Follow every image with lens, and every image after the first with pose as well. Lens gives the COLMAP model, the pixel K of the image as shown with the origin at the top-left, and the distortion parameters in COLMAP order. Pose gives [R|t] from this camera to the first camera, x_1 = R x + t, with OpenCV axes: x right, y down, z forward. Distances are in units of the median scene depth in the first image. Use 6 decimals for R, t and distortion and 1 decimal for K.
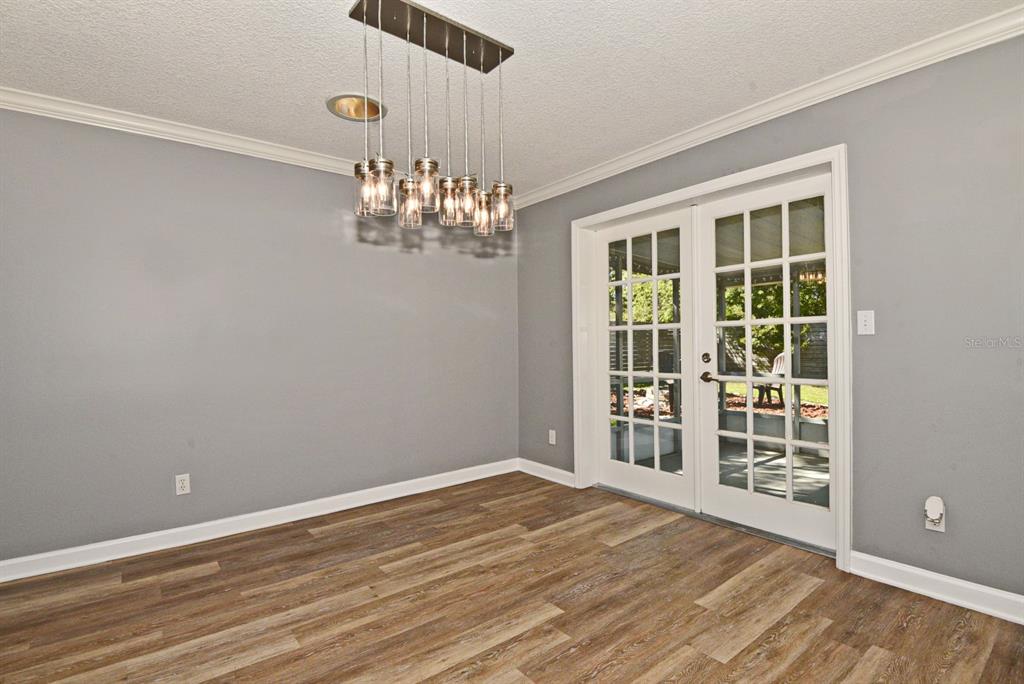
lens RADIAL K [[495.7, 0, 516.3], [0, 495.7, 343.9], [0, 0, 1]] dist [0.000576, -0.017293]
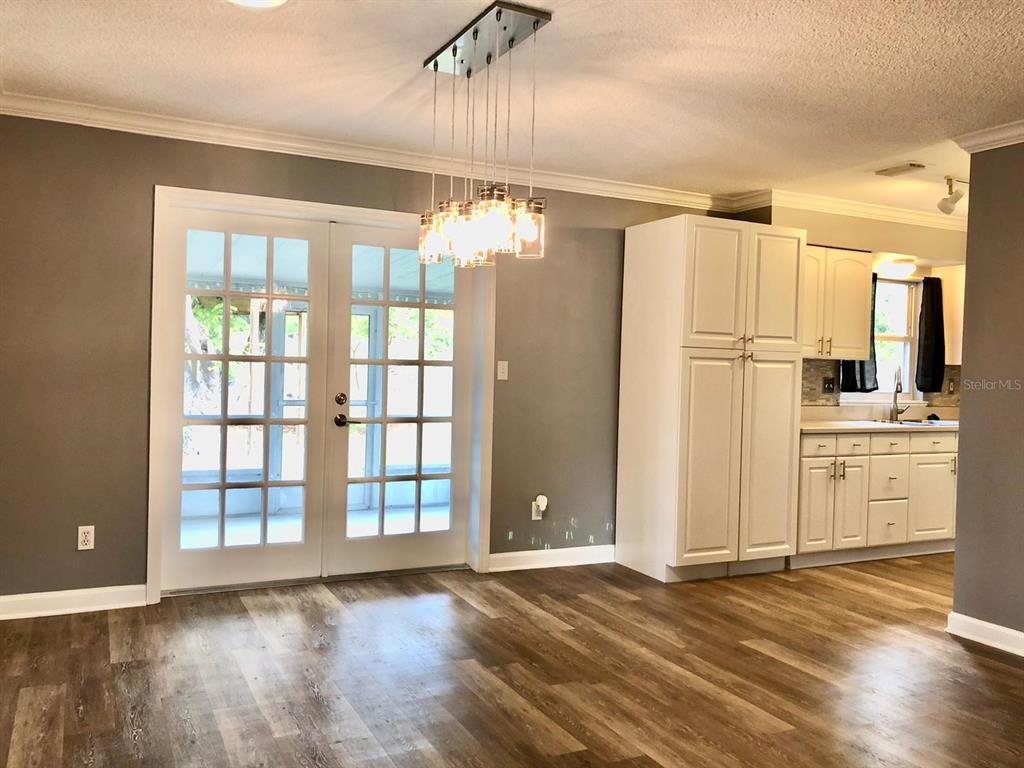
lens RADIAL K [[849.6, 0, 522.8], [0, 849.6, 366.1], [0, 0, 1]] dist [0.004988, -0.000581]
pose [[0.197790, 0.015583, 0.980121, -1.265437], [-0.026802, 0.999586, -0.010484, -0.028052], [-0.979878, -0.024196, 0.198125, 0.464375]]
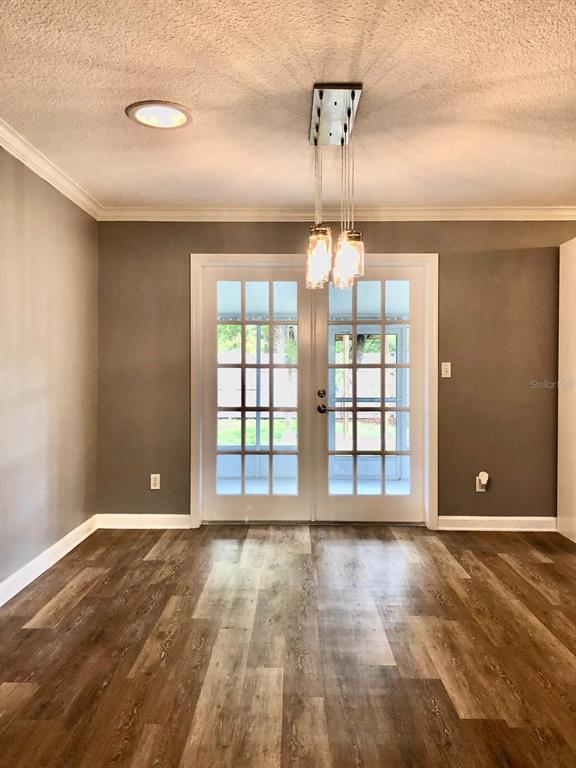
lens RADIAL K [[637.2, 0, 291.1], [0, 637.2, 372.6], [0, 0, 1]] dist [0.004988, -0.000581]
pose [[0.628451, 0.014794, 0.777709, -1.078356], [-0.008441, 0.999890, -0.012199, -0.003925], [-0.777804, 0.001102, 0.628506, 0.086977]]
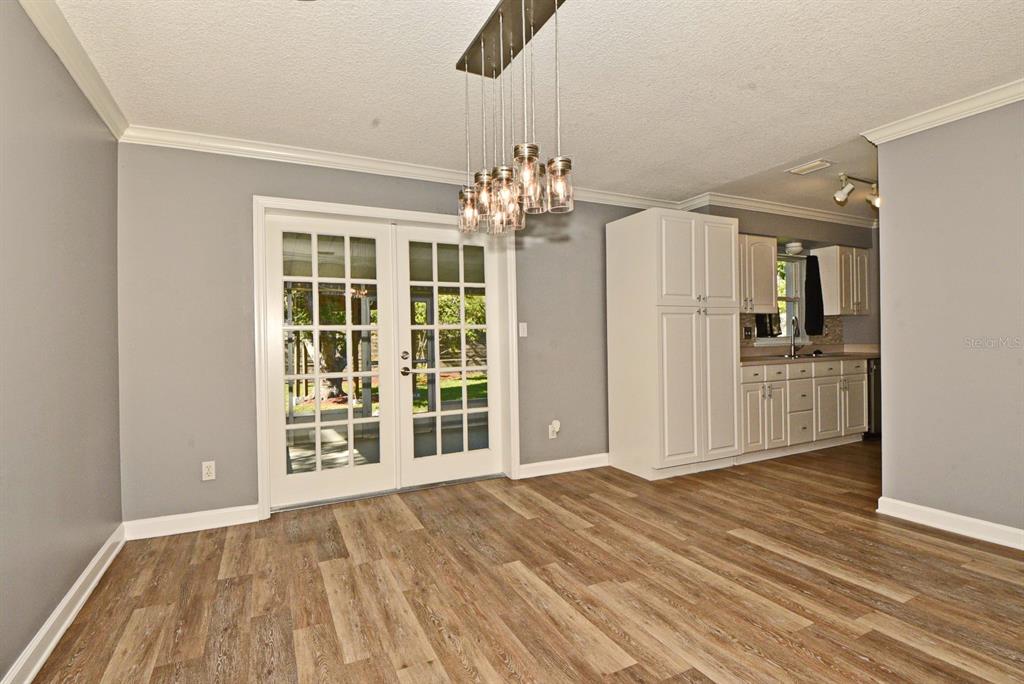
lens RADIAL K [[495.7, 0, 518.1], [0, 495.7, 337.1], [0, 0, 1]] dist [0.000576, -0.017293]
pose [[0.203240, 0.010864, 0.979069, -0.881794], [0.018523, 0.999717, -0.014938, 0.008972], [-0.978954, 0.021171, 0.202981, 0.597537]]
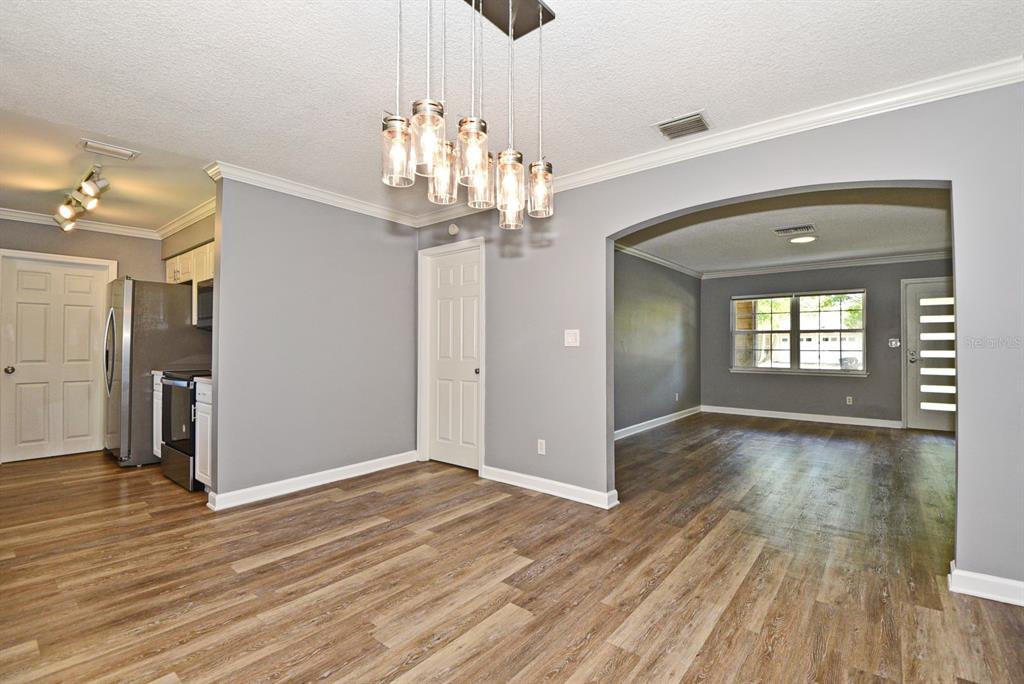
lens RADIAL K [[456.6, 0, 515.7], [0, 456.6, 342.0], [0, 0, 1]] dist [-0.022185, -0.003985]
pose [[-0.976588, 0.008436, -0.214955, -0.041806], [0.009399, 0.999950, -0.003456, -0.003368], [0.214915, -0.005395, -0.976618, 1.343987]]
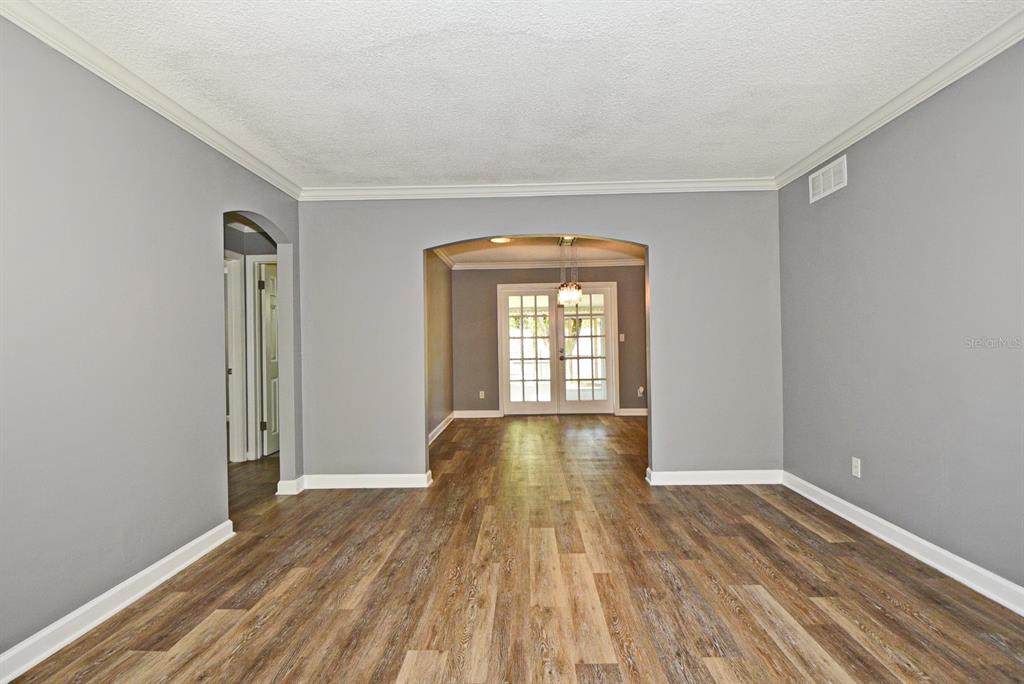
lens RADIAL K [[495.7, 0, 518.7], [0, 495.7, 336.5], [0, 0, 1]] dist [0.000576, -0.017293]
pose [[0.640375, 0.012660, 0.767958, -2.020765], [0.012798, 0.999549, -0.027150, 0.027366], [-0.767956, 0.027215, 0.639925, -0.517438]]
